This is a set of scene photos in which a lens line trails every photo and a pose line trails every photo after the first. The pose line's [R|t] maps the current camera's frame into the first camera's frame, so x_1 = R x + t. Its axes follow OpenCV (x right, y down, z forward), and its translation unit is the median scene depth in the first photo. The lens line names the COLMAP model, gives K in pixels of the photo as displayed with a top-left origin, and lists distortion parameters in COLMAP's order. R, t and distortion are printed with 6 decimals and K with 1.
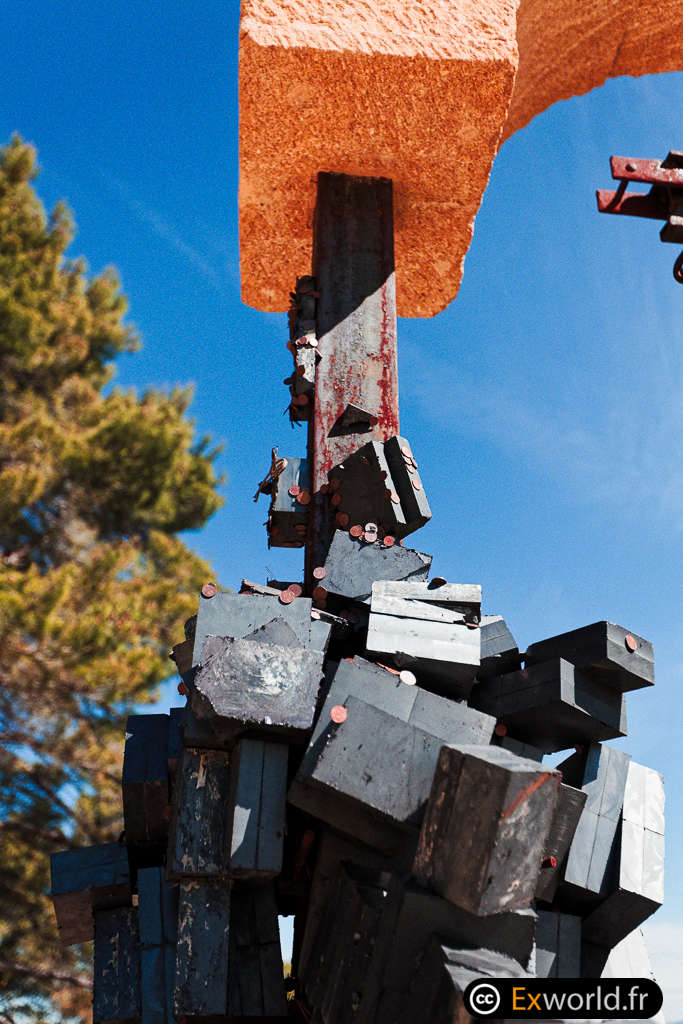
lens RADIAL K [[1004.4, 0, 341.5], [0, 1004.4, 512.0], [0, 0, 1]] dist [-0.004463, -0.010353]
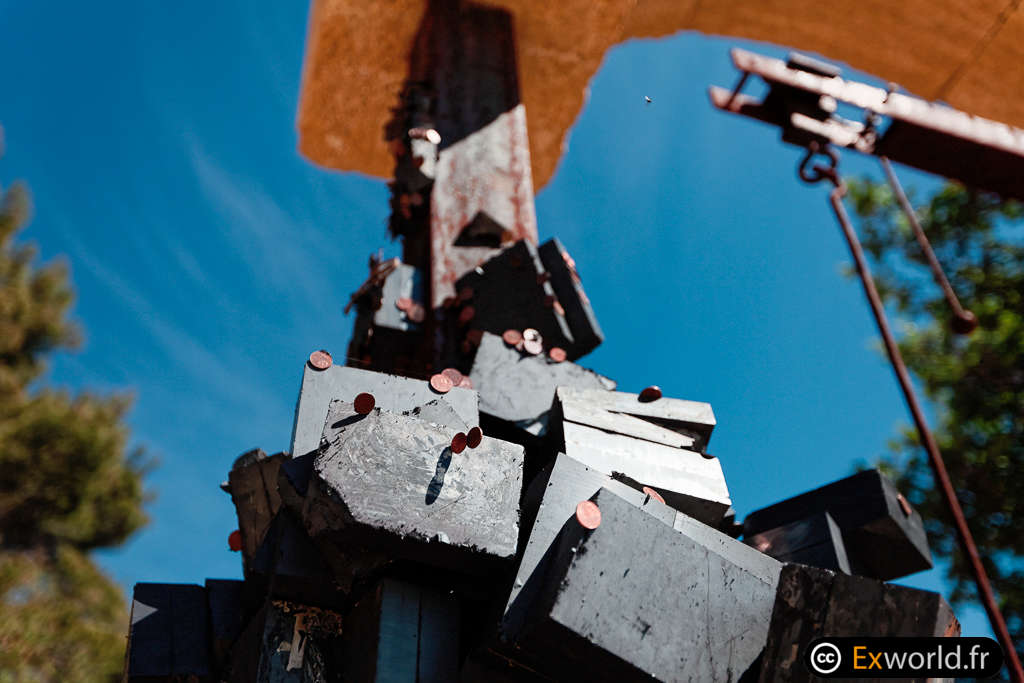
lens RADIAL K [[1004.4, 0, 511.2], [0, 1004.4, 319.0], [0, 0, 1]] dist [-0.004463, -0.010353]
pose [[0.971546, 0.114115, 0.207550, -0.126091], [-0.061918, 0.968178, -0.242481, 0.167275], [-0.228616, 0.222730, 0.947695, 0.314798]]
